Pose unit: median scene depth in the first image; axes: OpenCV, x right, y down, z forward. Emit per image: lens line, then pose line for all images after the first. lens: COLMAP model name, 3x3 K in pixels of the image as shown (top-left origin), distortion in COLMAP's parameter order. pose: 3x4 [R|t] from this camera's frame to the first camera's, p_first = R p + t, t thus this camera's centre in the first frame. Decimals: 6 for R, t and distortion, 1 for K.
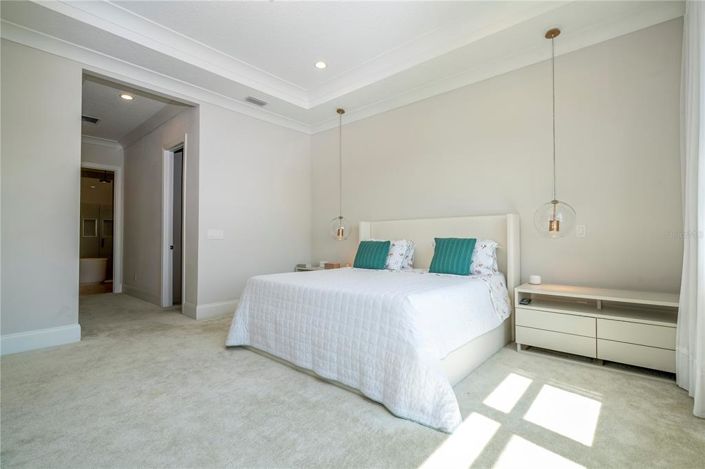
lens RADIAL K [[321.1, 0, 353.4], [0, 321.1, 234.1], [0, 0, 1]] dist [-0.001511, 0.003190]
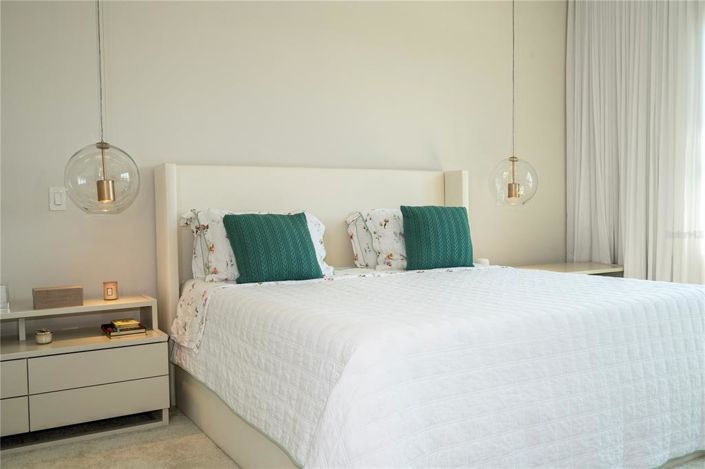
lens RADIAL K [[640.3, 0, 349.4], [0, 640.3, 236.6], [0, 0, 1]] dist [0.005238, 0.000000]
pose [[0.317393, -0.037522, 0.947552, -0.948376], [-0.005411, 0.999129, 0.041377, 0.022781], [-0.948279, -0.018260, 0.316913, 0.887793]]
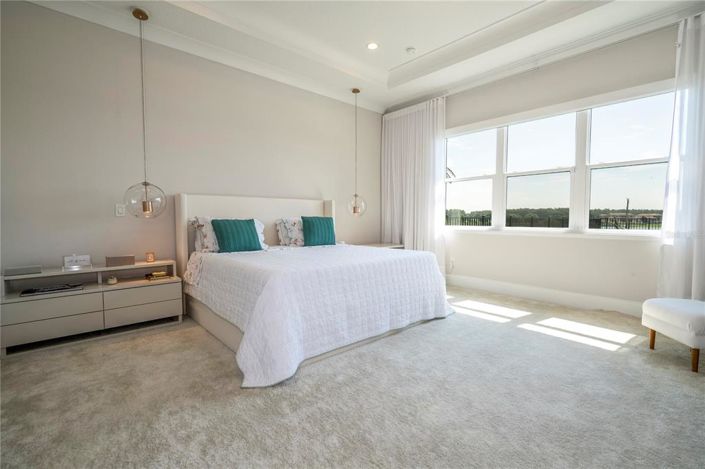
lens RADIAL K [[321.1, 0, 353.4], [0, 321.1, 234.5], [0, 0, 1]] dist [-0.001511, 0.003190]
pose [[0.123347, -0.044181, 0.991380, -1.030920], [-0.015946, 0.998791, 0.046495, 0.024522], [-0.992236, -0.021544, 0.122493, 0.808498]]
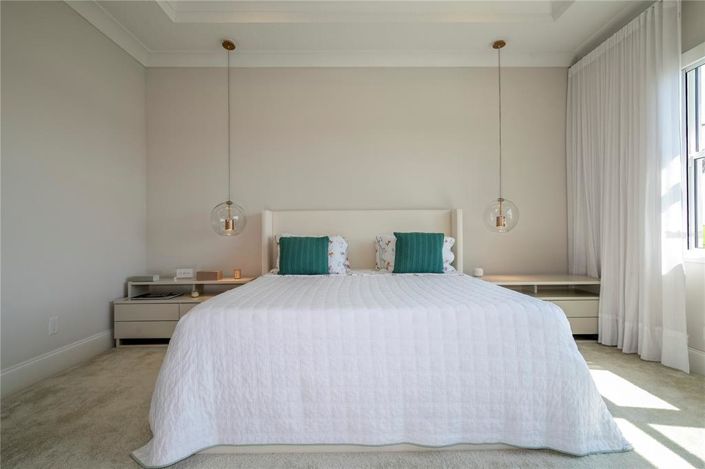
lens RADIAL K [[342.4, 0, 352.4], [0, 342.4, 233.1], [0, 0, 1]] dist [0.000682, 0.000863]
pose [[0.747269, 0.003547, 0.664512, -0.526157], [-0.007880, 0.999963, 0.003524, 0.013230], [-0.664475, -0.007870, 0.747269, 0.465718]]
